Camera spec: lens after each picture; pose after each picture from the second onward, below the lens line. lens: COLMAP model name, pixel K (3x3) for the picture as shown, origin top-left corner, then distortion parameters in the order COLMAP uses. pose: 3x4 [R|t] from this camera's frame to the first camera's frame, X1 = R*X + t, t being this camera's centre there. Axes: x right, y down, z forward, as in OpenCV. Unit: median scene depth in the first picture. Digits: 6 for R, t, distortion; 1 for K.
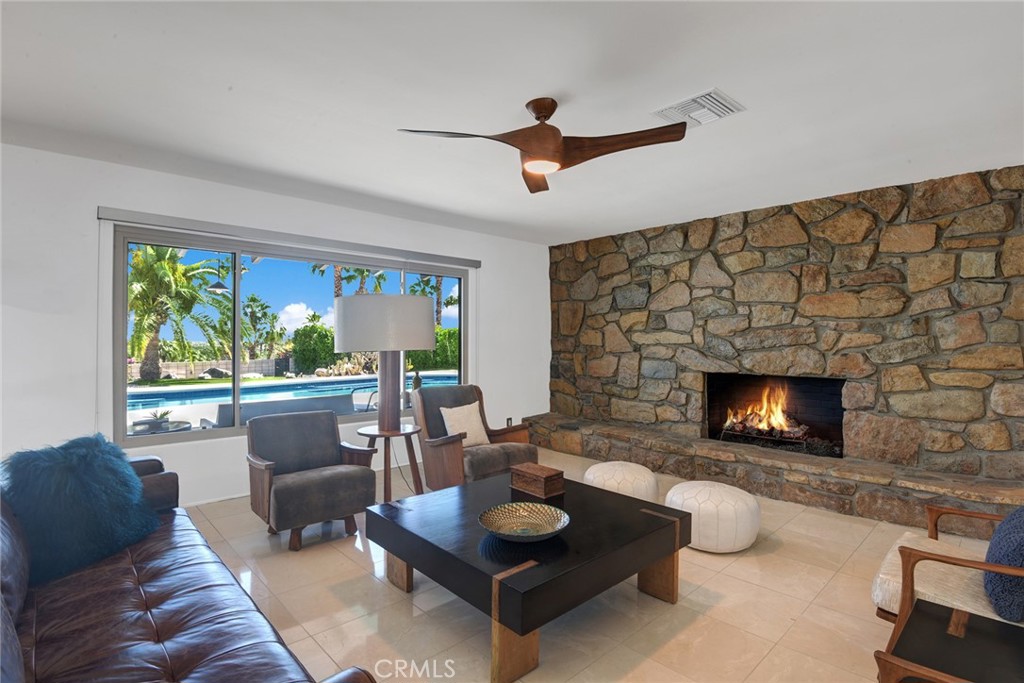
lens RADIAL K [[500.9, 0, 512.8], [0, 500.9, 341.0], [0, 0, 1]] dist [-0.001794, -0.000005]
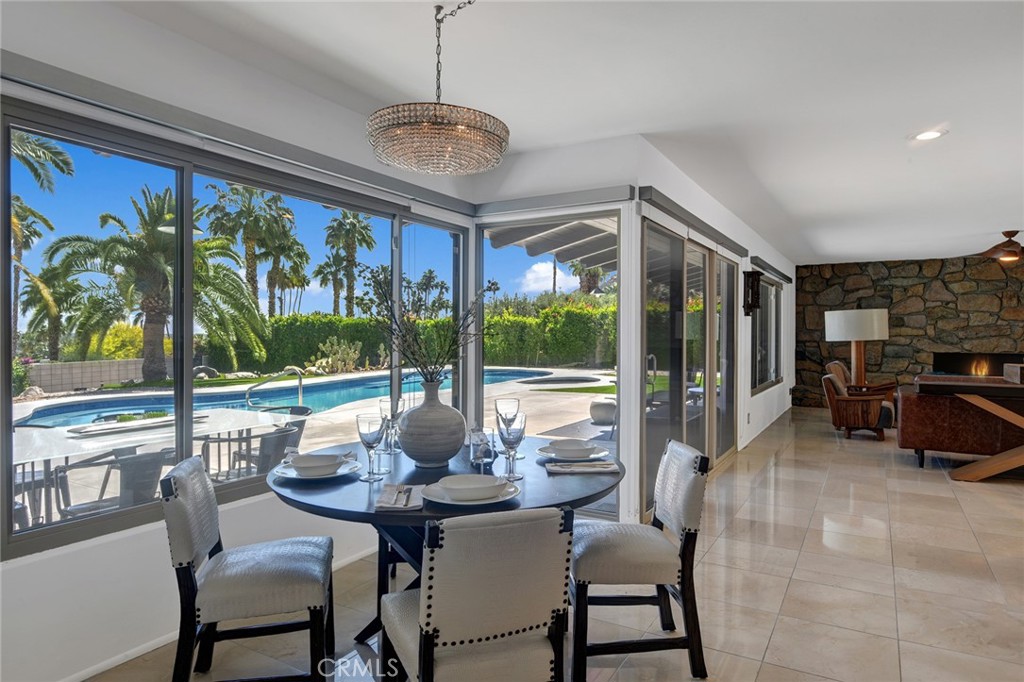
lens RADIAL K [[640.1, 0, 510.9], [0, 640.1, 338.4], [0, 0, 1]] dist [0.007007, 0.000092]
pose [[0.956001, -0.006847, 0.293282, -1.514762], [0.003835, 0.999934, 0.010844, -0.011736], [-0.293337, -0.009242, 0.955964, -0.586529]]
